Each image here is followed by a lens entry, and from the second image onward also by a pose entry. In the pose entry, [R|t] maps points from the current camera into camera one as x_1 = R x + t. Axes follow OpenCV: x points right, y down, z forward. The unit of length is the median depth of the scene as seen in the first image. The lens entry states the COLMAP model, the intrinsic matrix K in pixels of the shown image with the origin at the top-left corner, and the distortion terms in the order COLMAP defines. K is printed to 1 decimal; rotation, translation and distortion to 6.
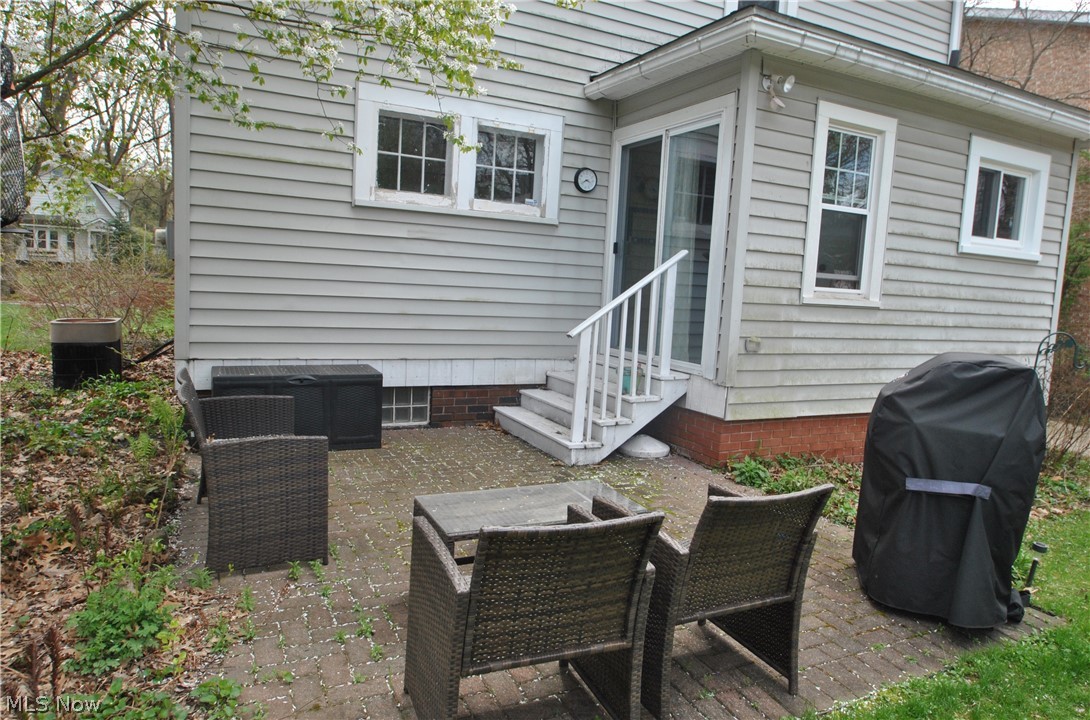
lens RADIAL K [[709.6, 0, 544.4], [0, 709.6, 354.4], [0, 0, 1]] dist [-0.041843, -0.000682]
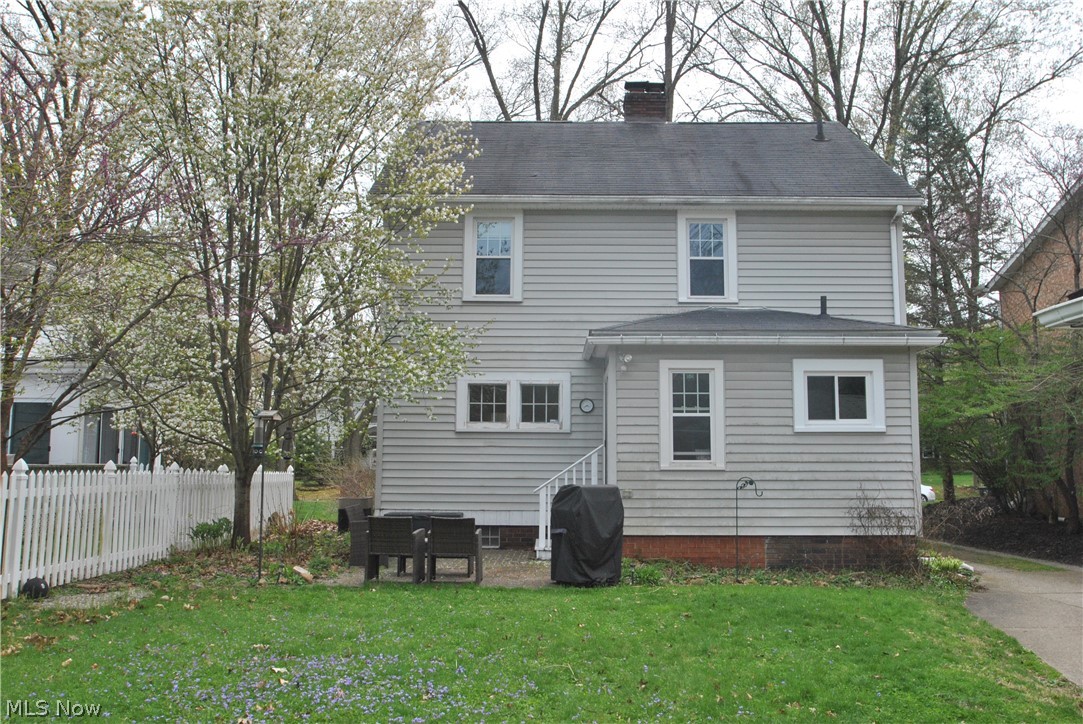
lens RADIAL K [[872.7, 0, 542.2], [0, 872.7, 363.6], [0, 0, 1]] dist [-0.015115, -0.001483]
pose [[0.887170, -0.103558, -0.449672, 1.010742], [-0.003417, 0.972991, -0.230818, 0.159684], [0.461430, 0.206311, 0.862855, -0.993000]]
